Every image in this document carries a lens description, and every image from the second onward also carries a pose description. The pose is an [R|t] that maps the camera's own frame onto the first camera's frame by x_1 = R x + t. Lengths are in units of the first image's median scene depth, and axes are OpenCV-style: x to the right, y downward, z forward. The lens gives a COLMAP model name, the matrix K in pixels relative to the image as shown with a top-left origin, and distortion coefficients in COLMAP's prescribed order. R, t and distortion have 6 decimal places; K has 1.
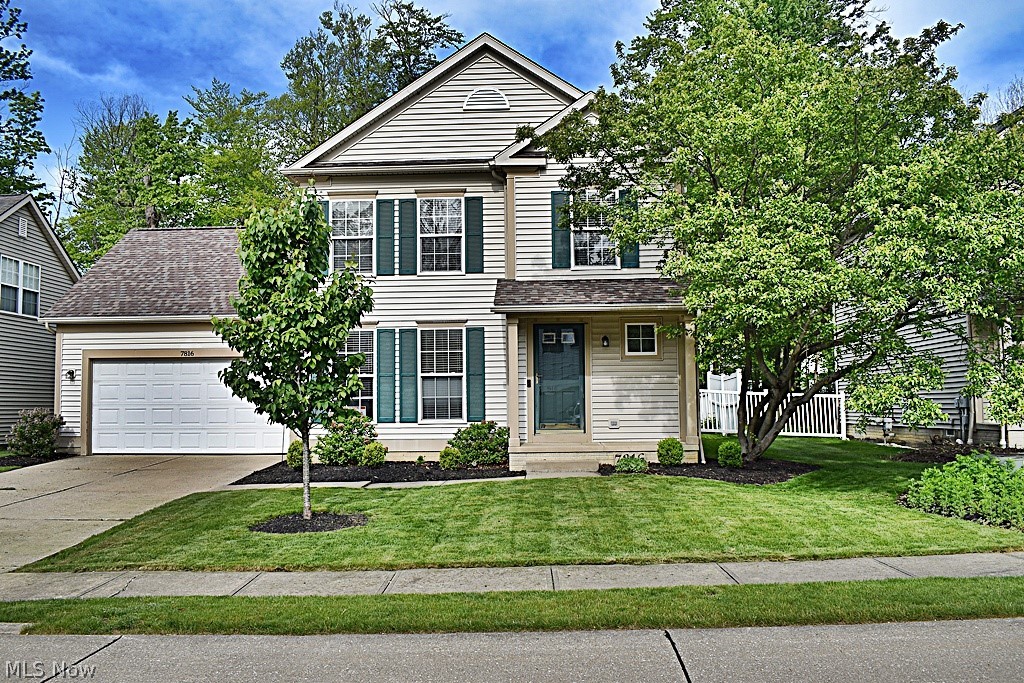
lens RADIAL K [[868.5, 0, 512.0], [0, 868.5, 341.5], [0, 0, 1]] dist [-0.085351, -0.001183]
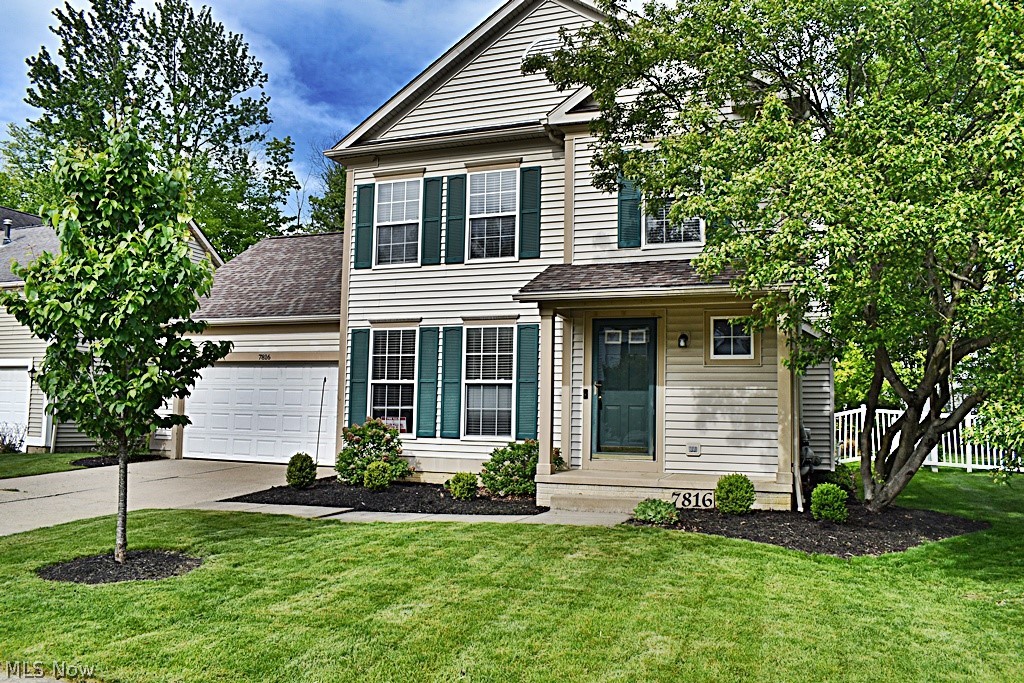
lens RADIAL K [[791.2, 0, 512.0], [0, 791.2, 341.5], [0, 0, 1]] dist [-0.096907, 0.001236]
pose [[0.948480, -0.000628, -0.316837, 0.179501], [-0.007873, 0.999643, -0.025551, 0.018908], [0.316740, 0.026729, 0.948136, 0.290833]]
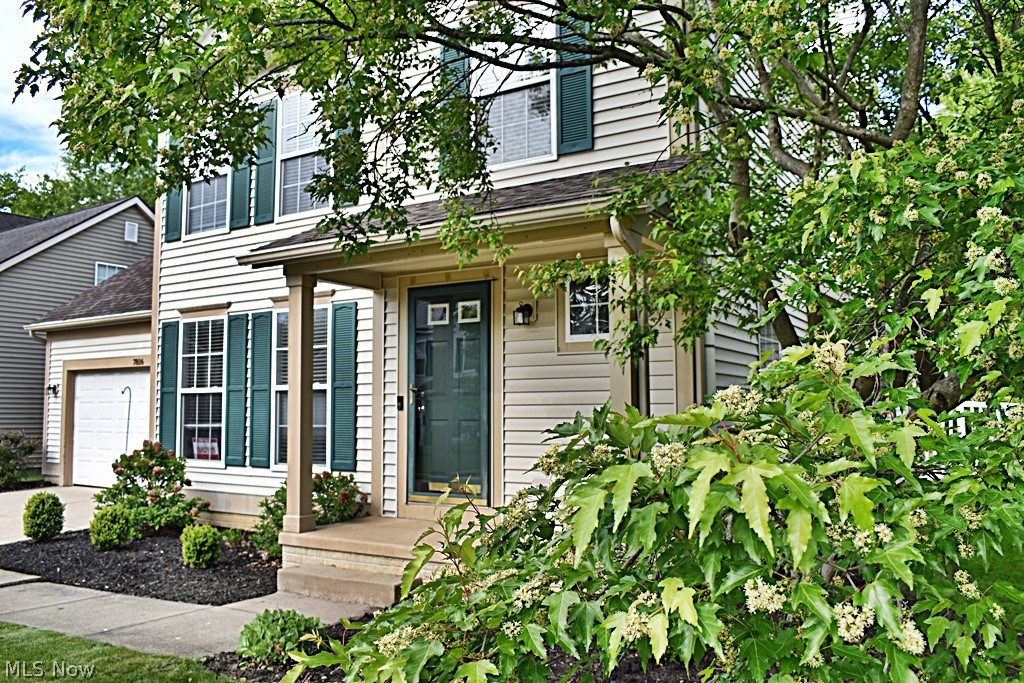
lens RADIAL K [[827.7, 0, 512.0], [0, 827.7, 341.5], [0, 0, 1]] dist [-0.105120, -0.000336]
pose [[0.871089, -0.037658, -0.489680, 0.313348], [0.034041, 0.999288, -0.016293, 0.021112], [0.489944, -0.002476, 0.871750, 0.590088]]
